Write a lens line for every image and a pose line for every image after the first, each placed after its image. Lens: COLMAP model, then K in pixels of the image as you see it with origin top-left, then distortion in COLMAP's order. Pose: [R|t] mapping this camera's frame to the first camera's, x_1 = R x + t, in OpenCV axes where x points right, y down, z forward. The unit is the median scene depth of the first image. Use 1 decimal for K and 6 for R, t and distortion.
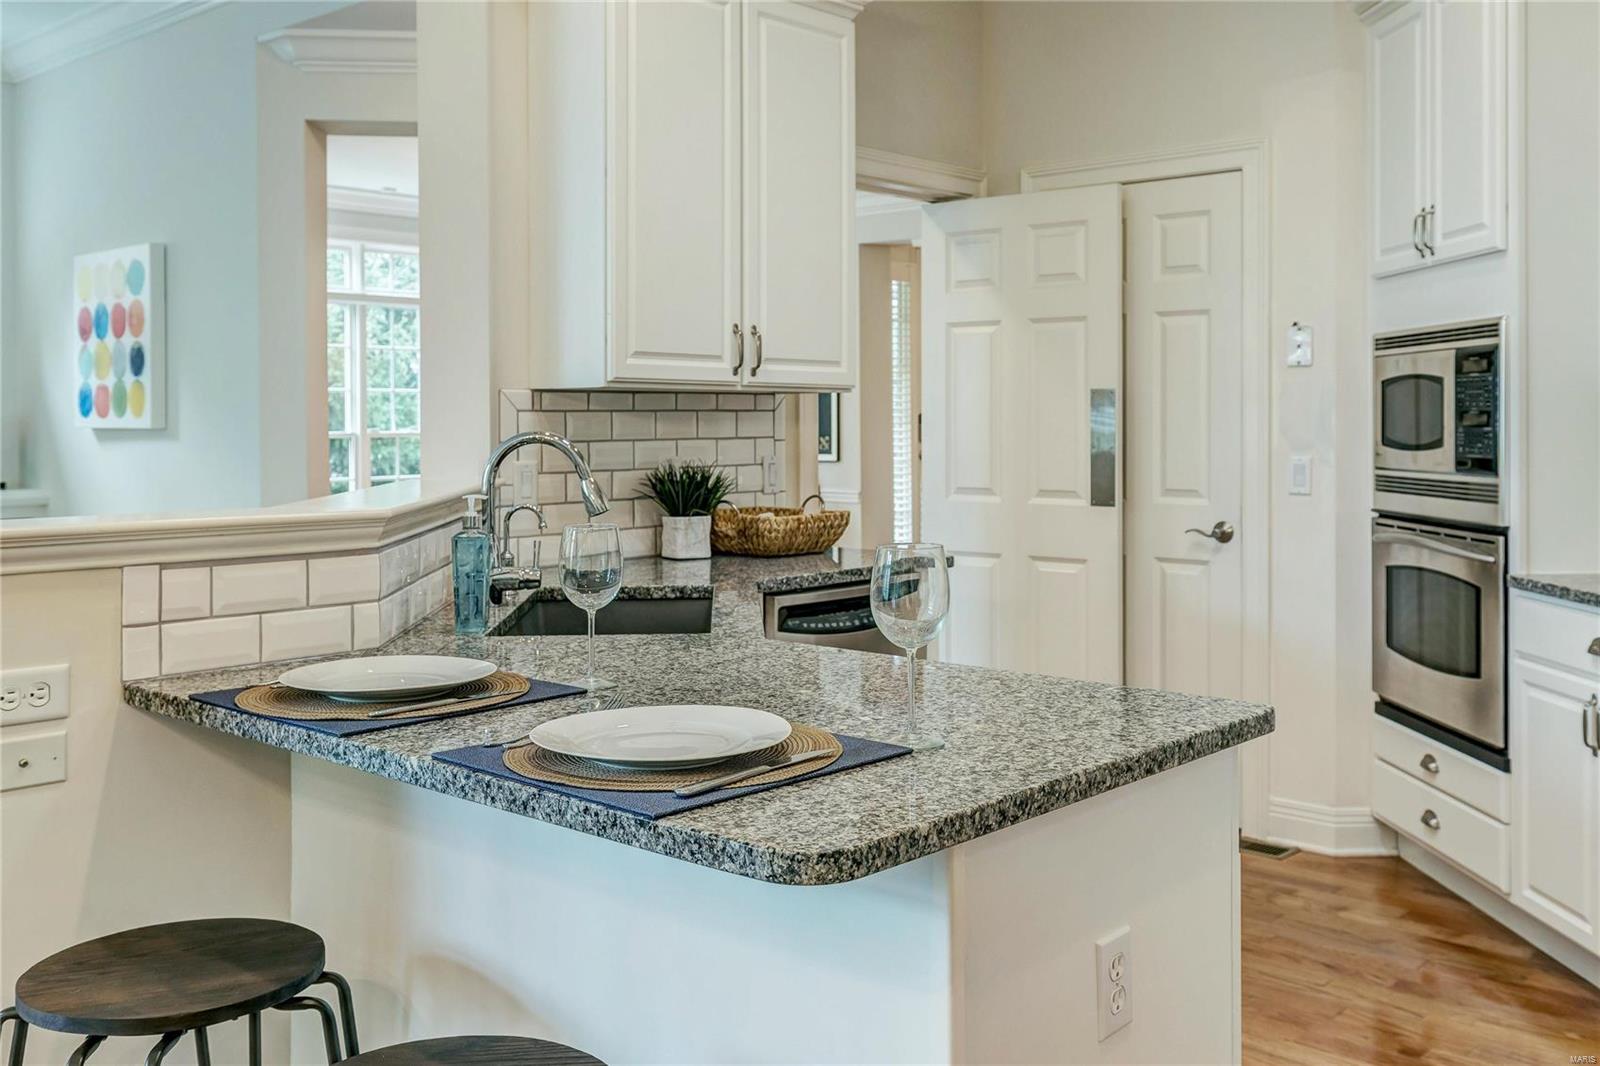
lens RADIAL K [[1495.7, 0, 784.1], [0, 1495.7, 424.3], [0, 0, 1]] dist [-0.004698, 0.000000]
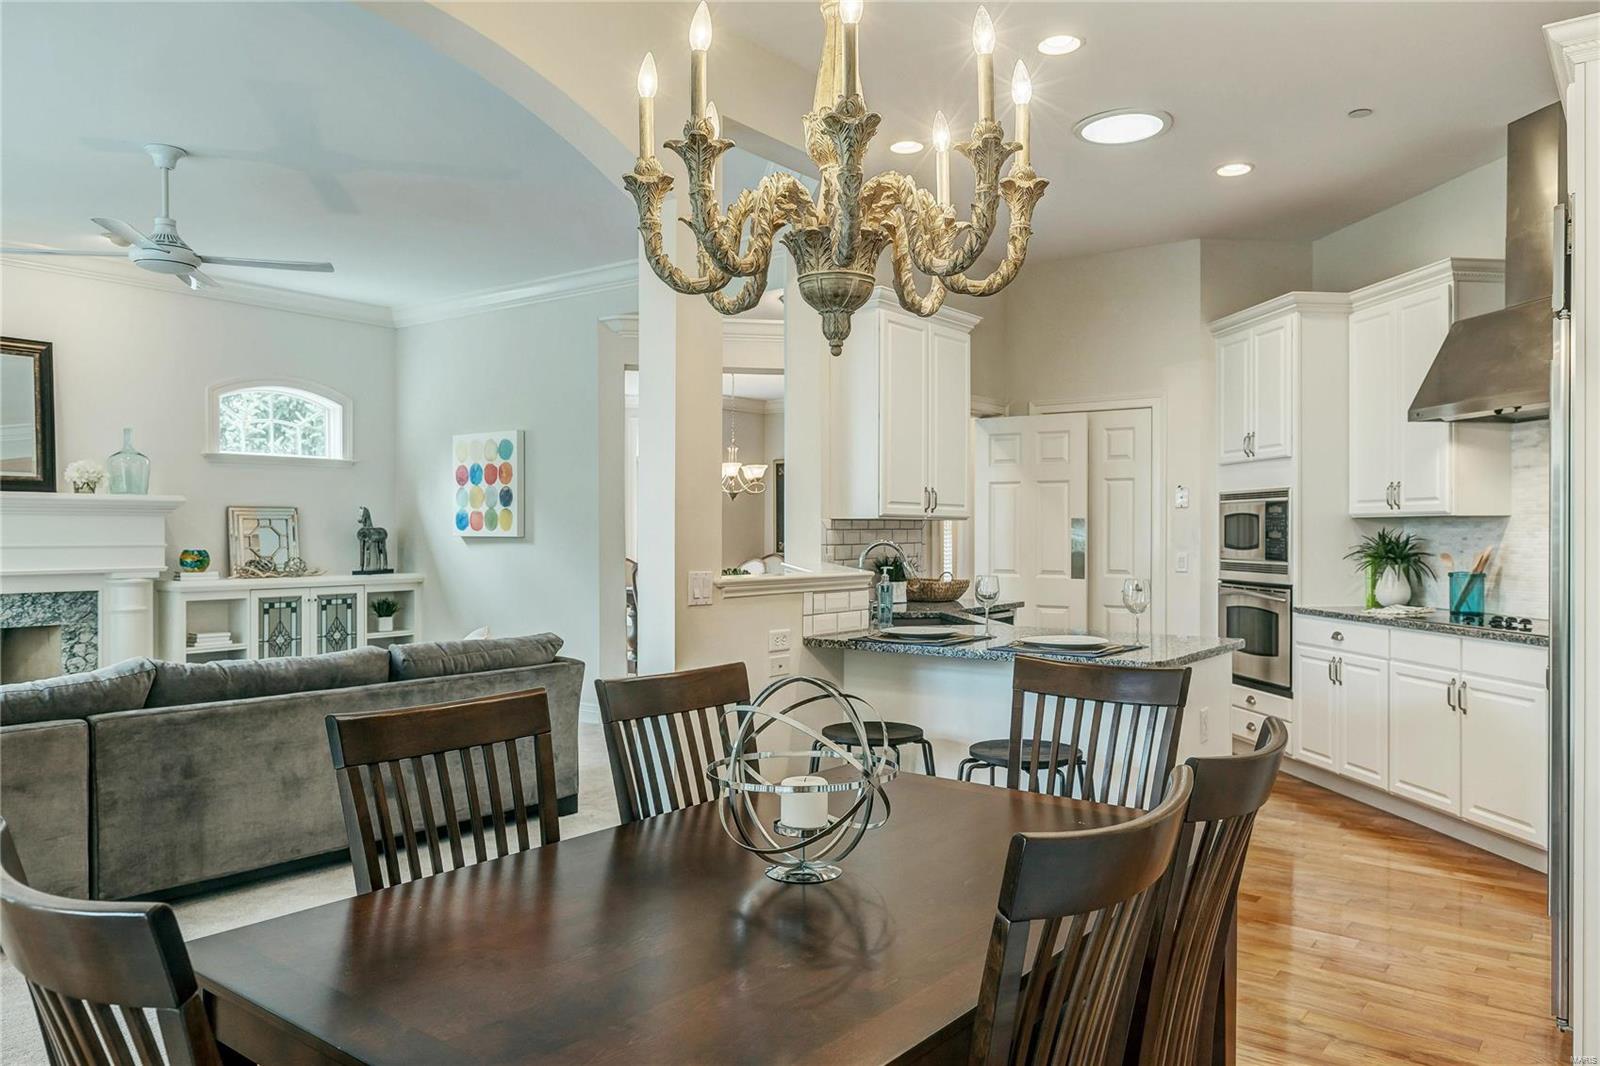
lens RADIAL K [[1096.1, 0, 799.9], [0, 1096.1, 535.2], [0, 0, 1]] dist [-0.002443, -0.001956]
pose [[0.996397, 0.002595, 0.084774, -0.326269], [-0.002747, 0.999995, 0.001680, -0.003500], [-0.084769, -0.001907, 0.996399, -0.470736]]
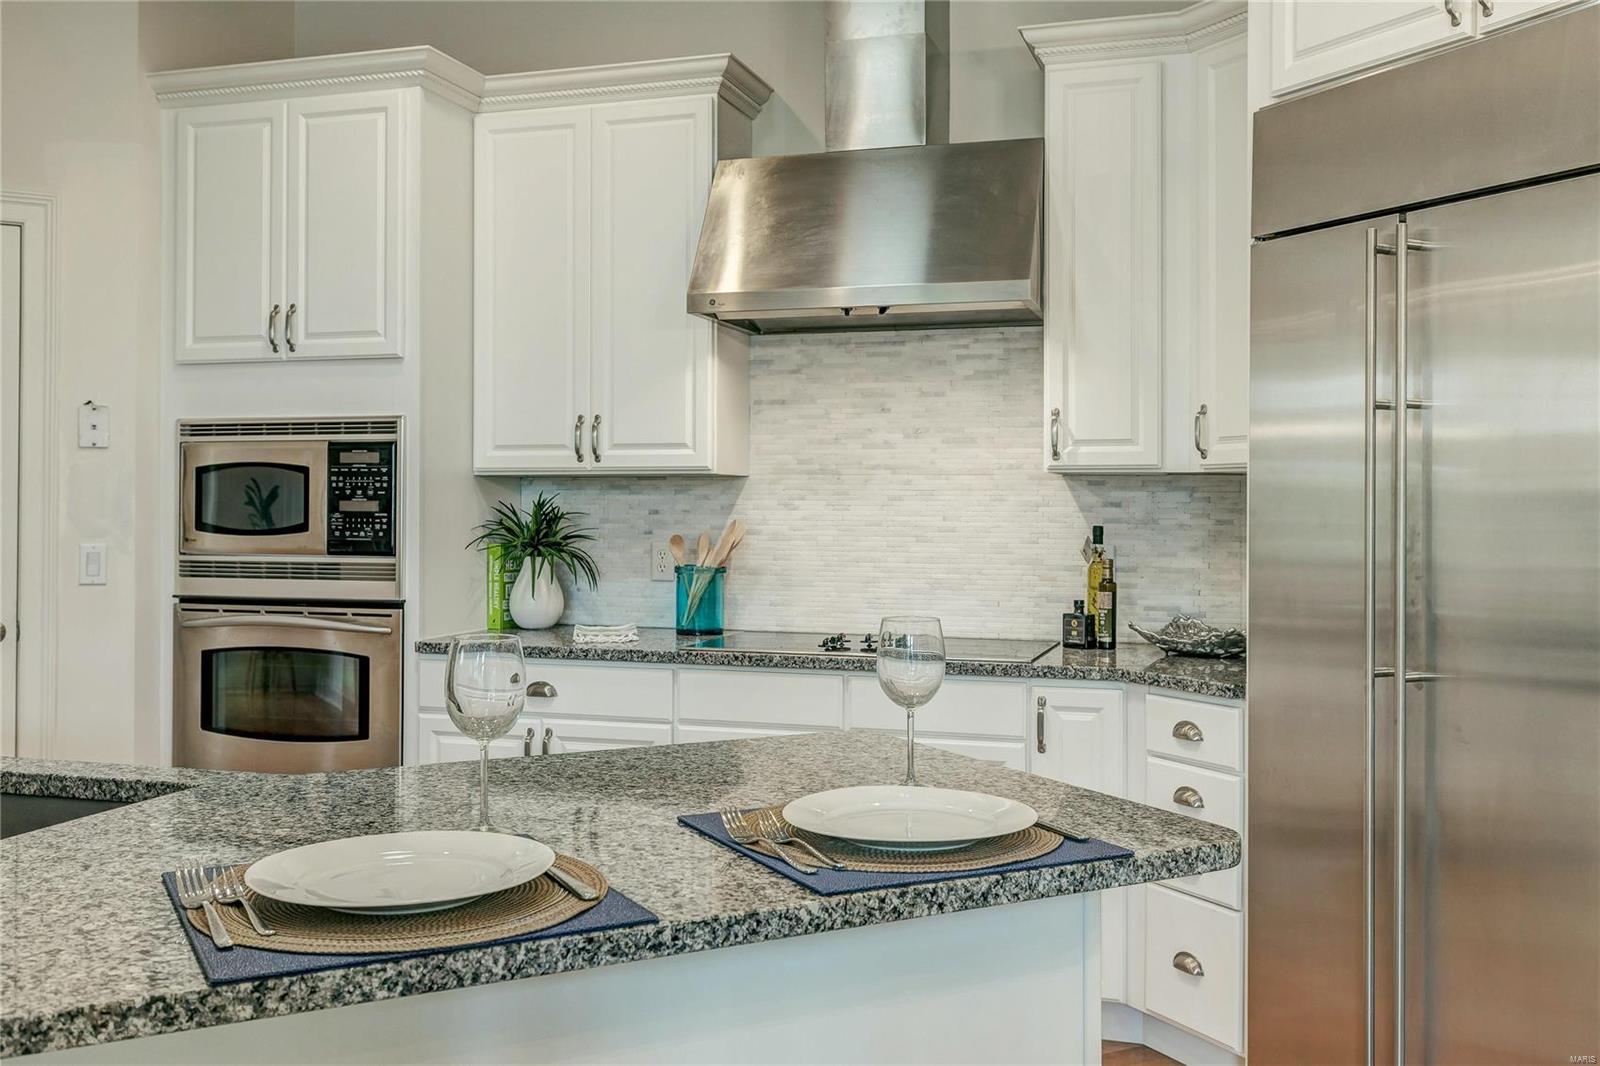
lens RADIAL K [[1495.7, 0, 808.8], [0, 1495.7, 500.0], [0, 0, 1]] dist [-0.004698, 0.000000]
pose [[0.336196, 0.005636, 0.941775, -0.443839], [-0.001975, 0.999984, -0.005279, -0.002311], [-0.941790, -0.000085, 0.336202, 0.295555]]
